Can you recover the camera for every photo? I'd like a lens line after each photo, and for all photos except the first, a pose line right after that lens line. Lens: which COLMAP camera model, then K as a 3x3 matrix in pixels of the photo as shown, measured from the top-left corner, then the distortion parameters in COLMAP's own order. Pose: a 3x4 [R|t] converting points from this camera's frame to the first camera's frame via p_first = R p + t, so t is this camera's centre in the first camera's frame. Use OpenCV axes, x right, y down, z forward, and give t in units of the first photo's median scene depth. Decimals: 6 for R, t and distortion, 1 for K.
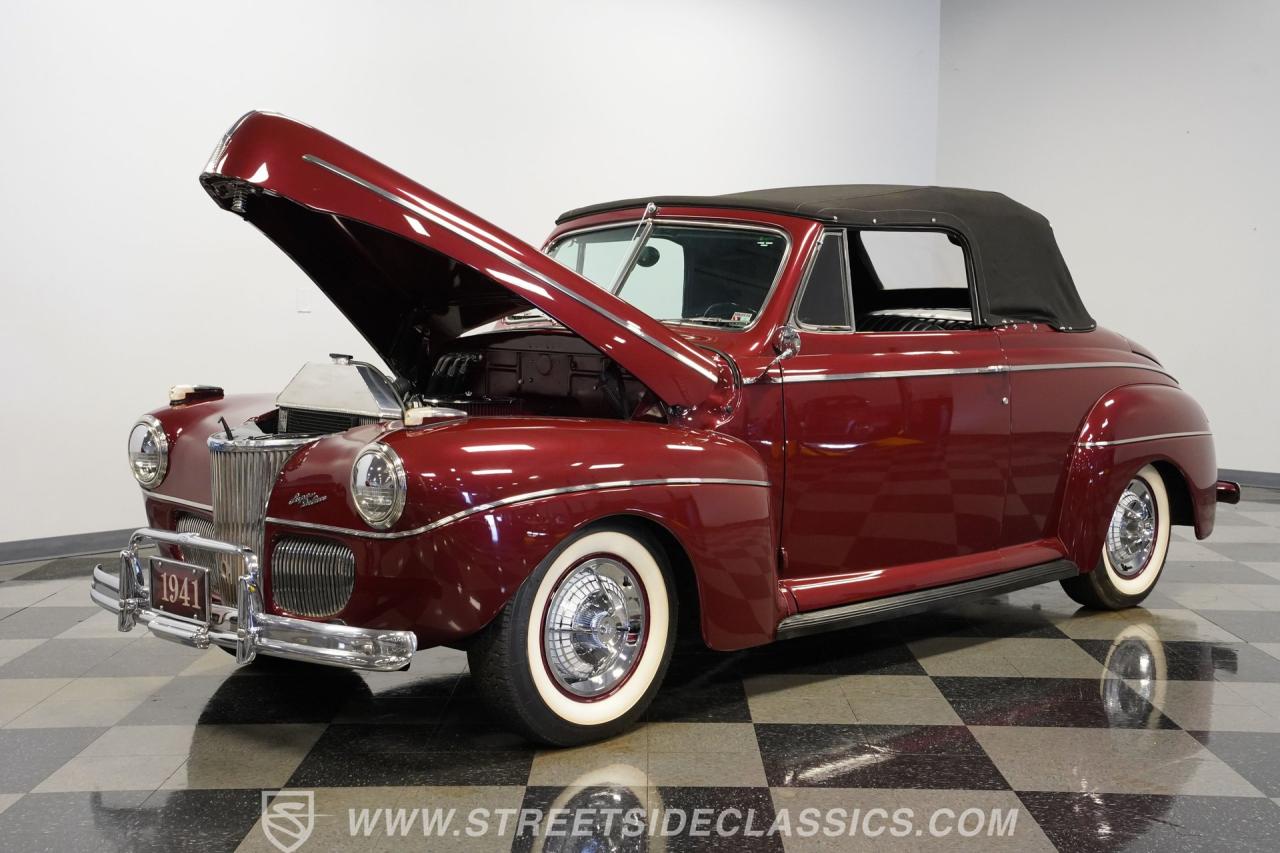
lens RADIAL K [[1588.2, 0, 642.5], [0, 1588.2, 435.8], [0, 0, 1]] dist [0.183727, 0.000000]
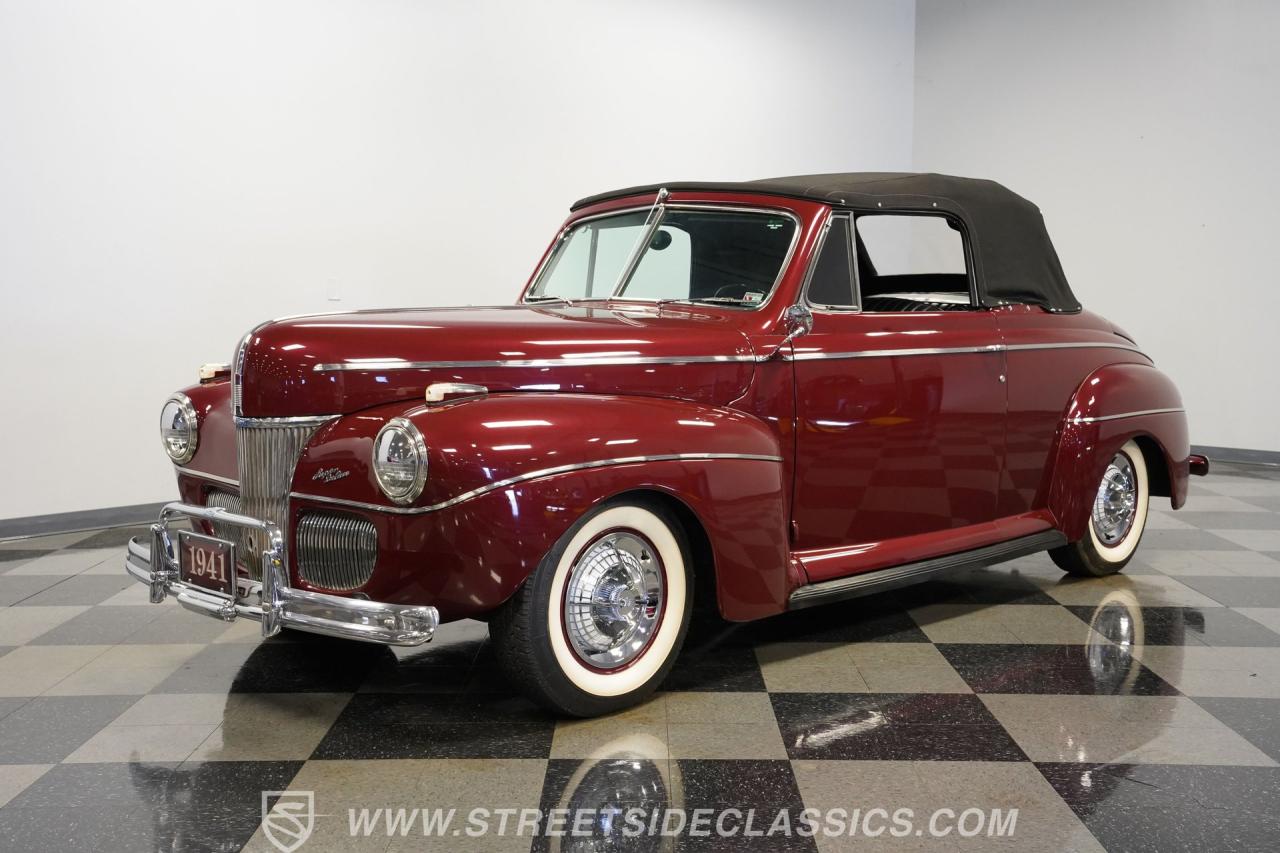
lens RADIAL K [[1391.0, 0, 639.0], [0, 1391.0, 434.1], [0, 0, 1]] dist [0.094562, 0.000000]
pose [[0.999998, -0.001772, 0.001318, -0.014008], [0.001756, 0.999924, 0.012240, 0.003325], [-0.001340, -0.012238, 0.999924, 0.106802]]
